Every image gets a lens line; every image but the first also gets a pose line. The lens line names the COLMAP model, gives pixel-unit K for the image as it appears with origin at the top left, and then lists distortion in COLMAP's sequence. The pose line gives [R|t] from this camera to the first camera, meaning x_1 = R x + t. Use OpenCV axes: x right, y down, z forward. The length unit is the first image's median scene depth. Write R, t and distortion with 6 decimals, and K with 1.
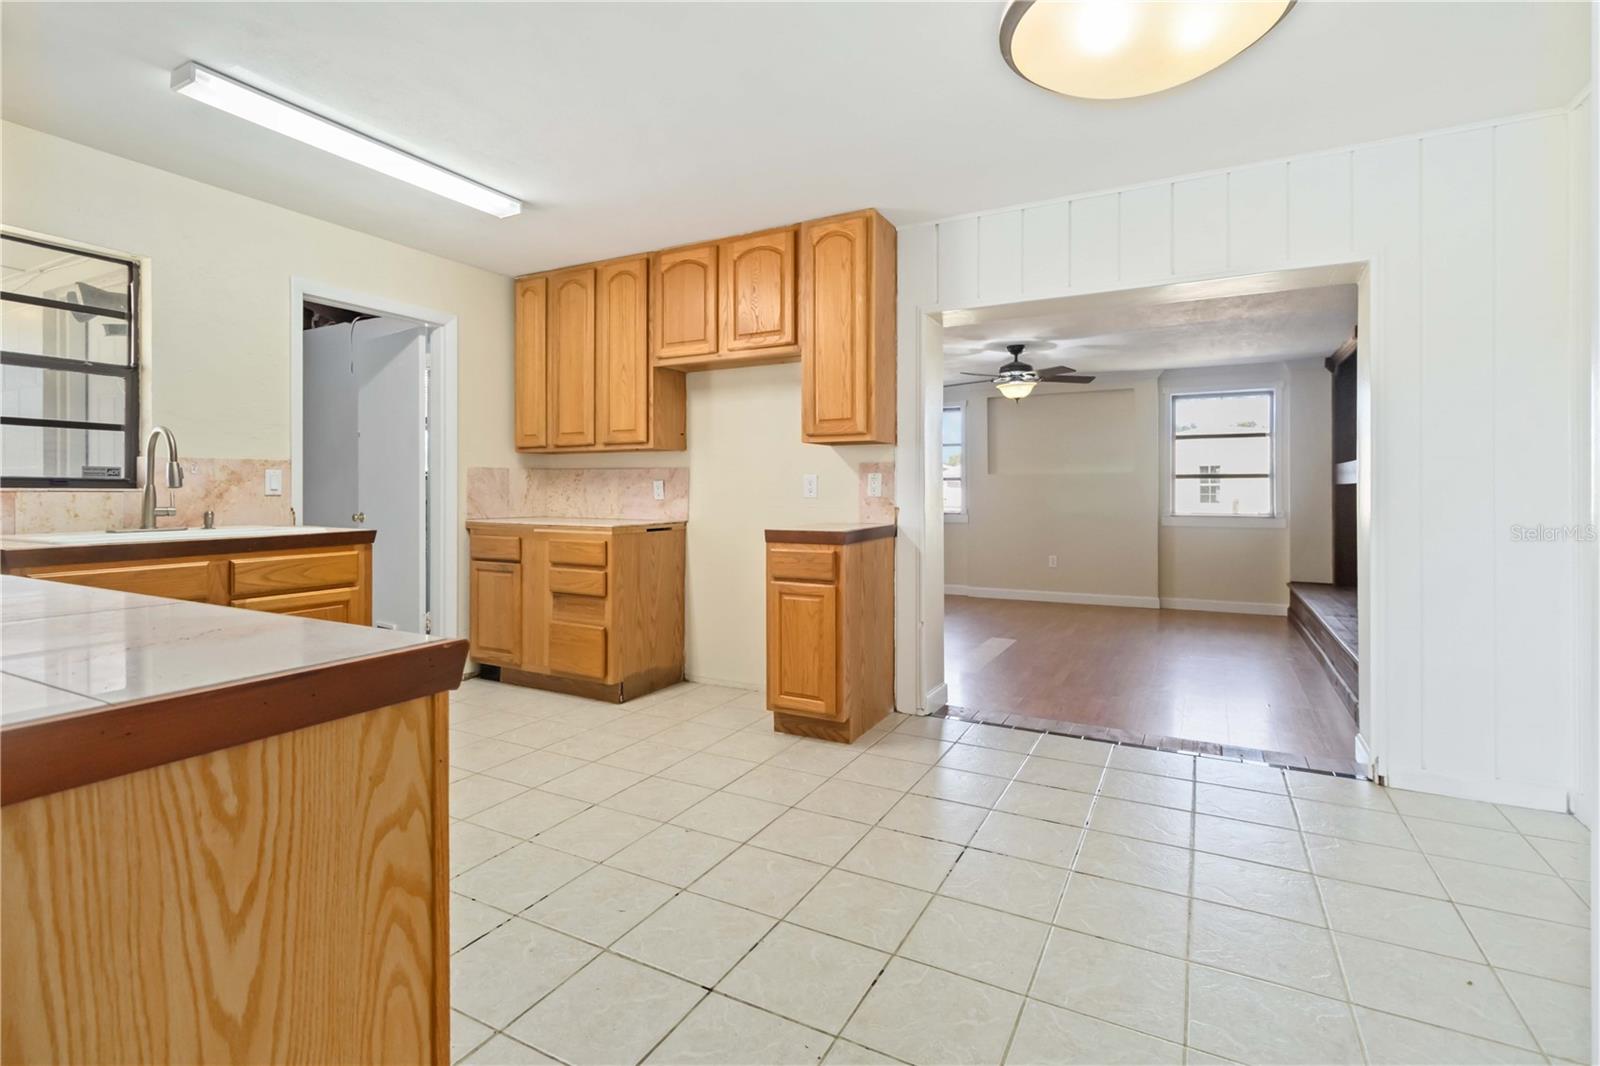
lens RADIAL K [[751.7, 0, 796.8], [0, 751.7, 488.9], [0, 0, 1]] dist [0.000054, 0.002140]
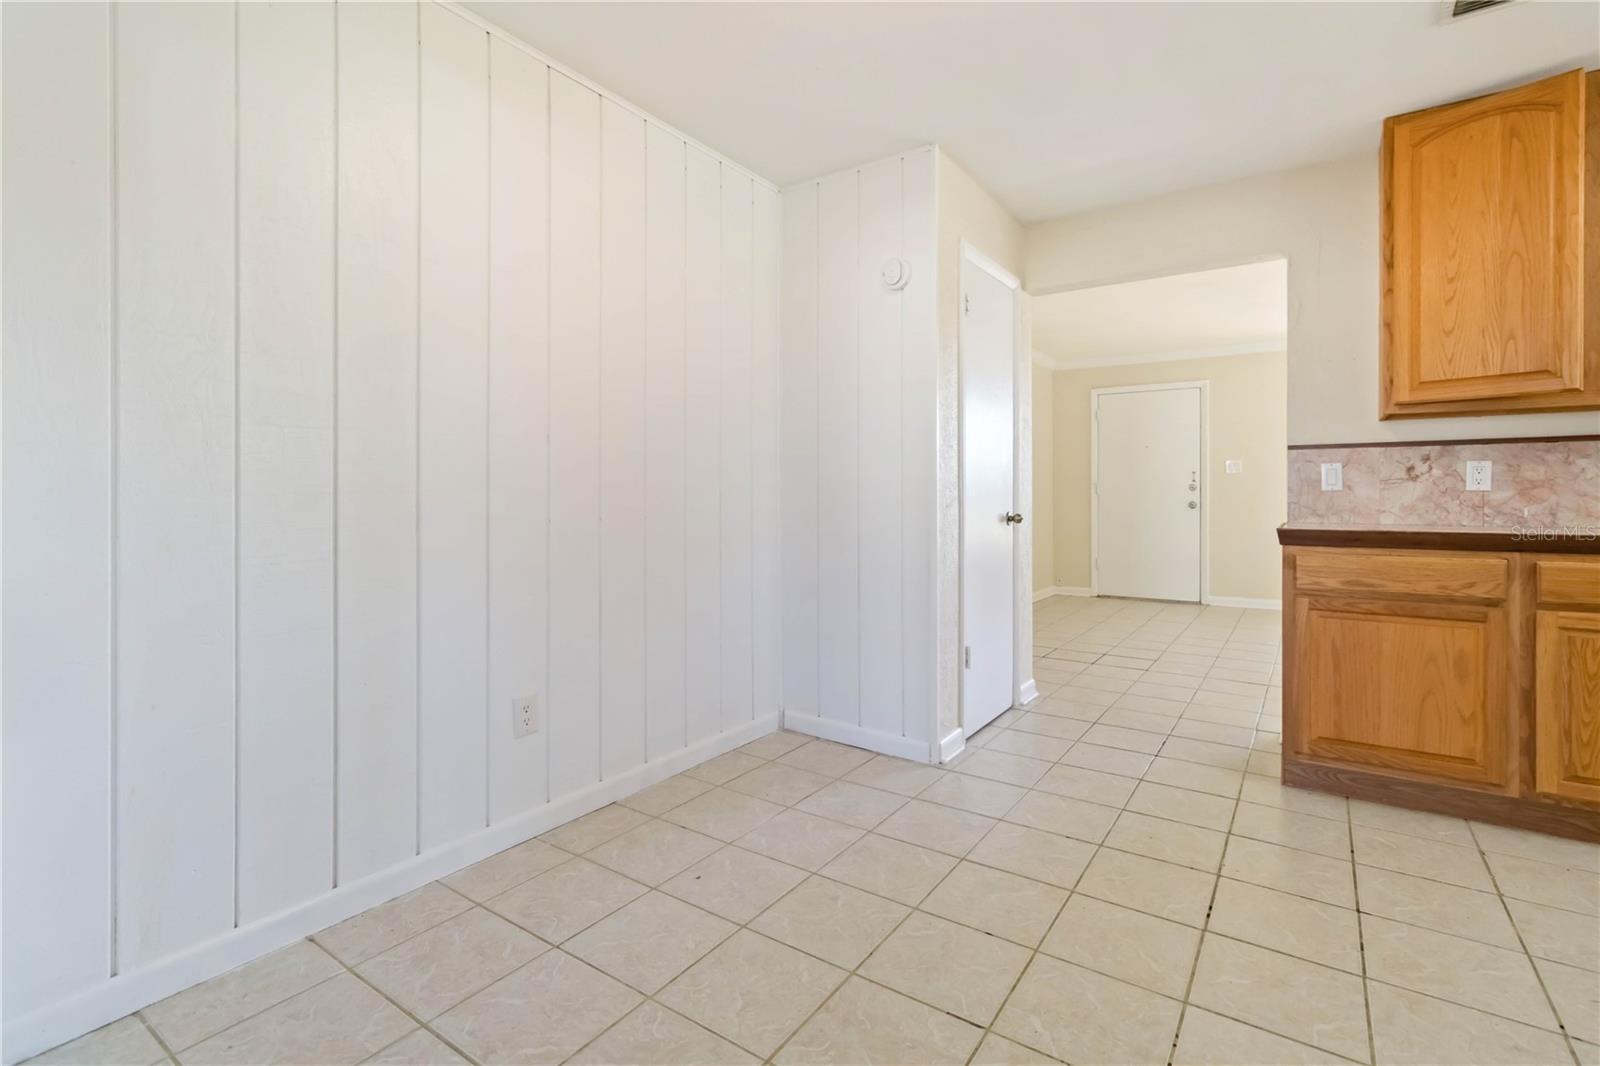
lens RADIAL K [[751.7, 0, 799.8], [0, 751.7, 496.3], [0, 0, 1]] dist [0.000054, 0.002140]
pose [[-0.994303, 0.001097, 0.106583, 0.271994], [0.001071, 0.999999, -0.000301, 0.016975], [-0.106583, -0.000185, -0.994304, 1.000499]]
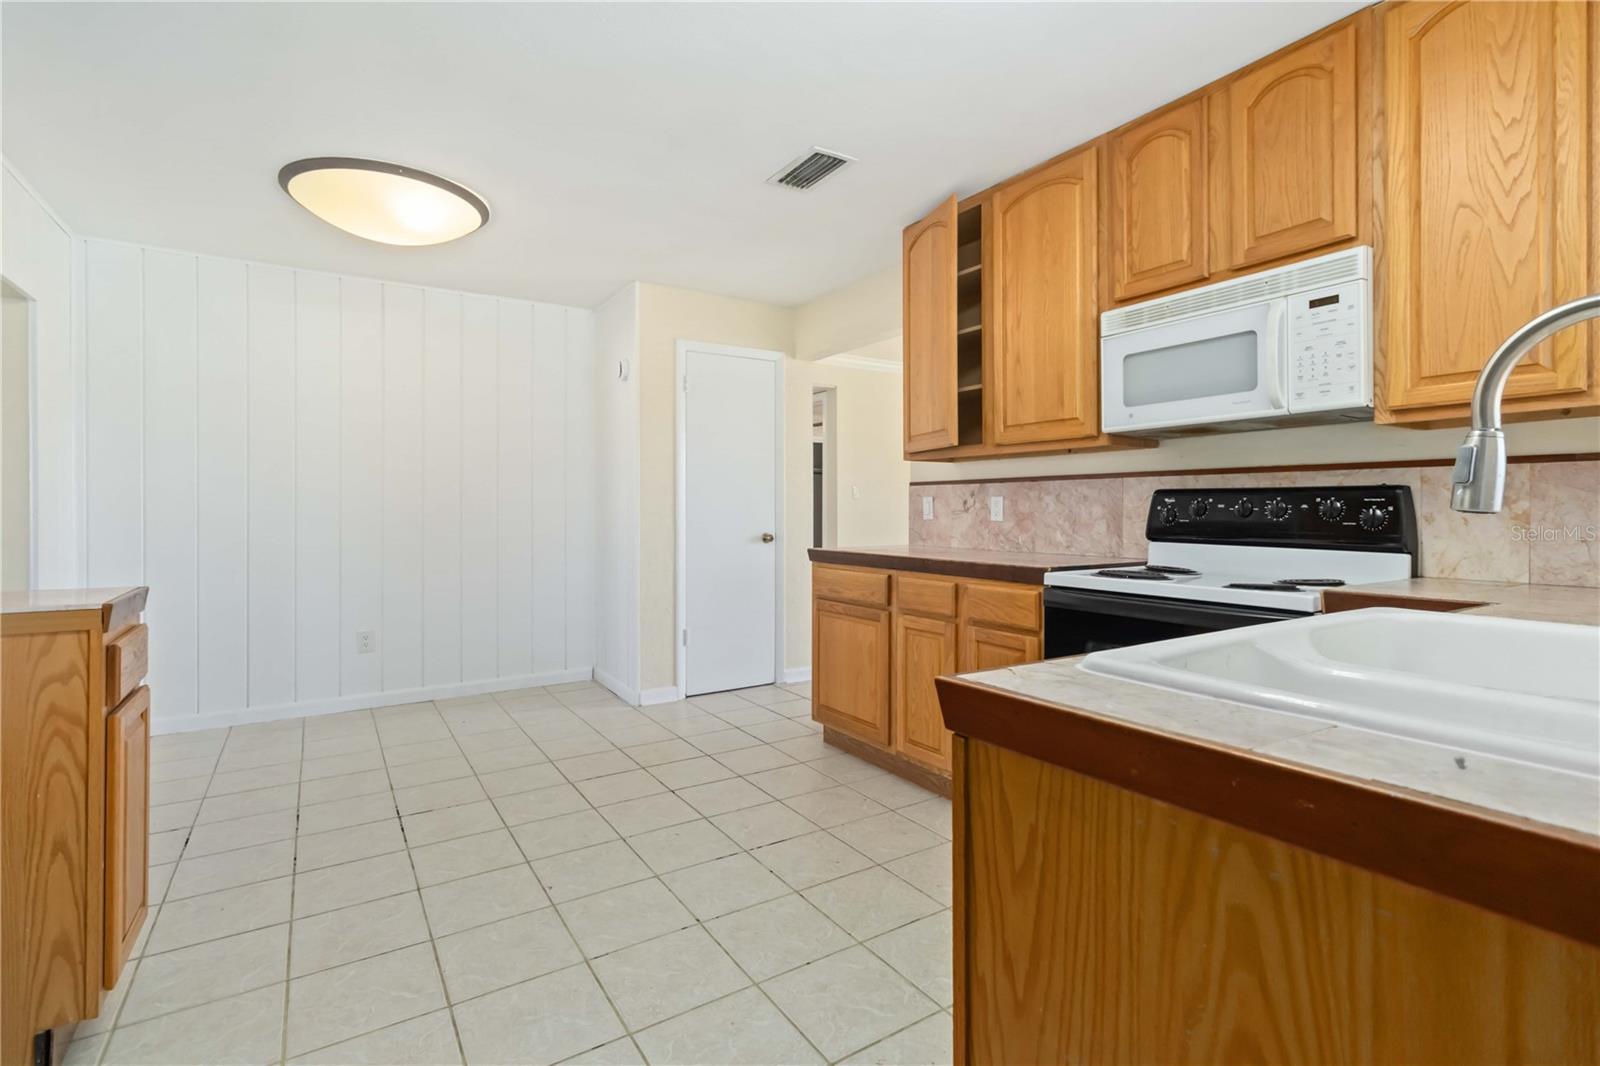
lens RADIAL K [[751.7, 0, 804.6], [0, 751.7, 511.6], [0, 0, 1]] dist [0.000054, 0.002140]
pose [[-0.877570, -0.000647, 0.479448, -0.562474], [0.000393, 0.999998, 0.002068, -0.001864], [-0.479448, 0.002004, -0.877568, 1.088069]]
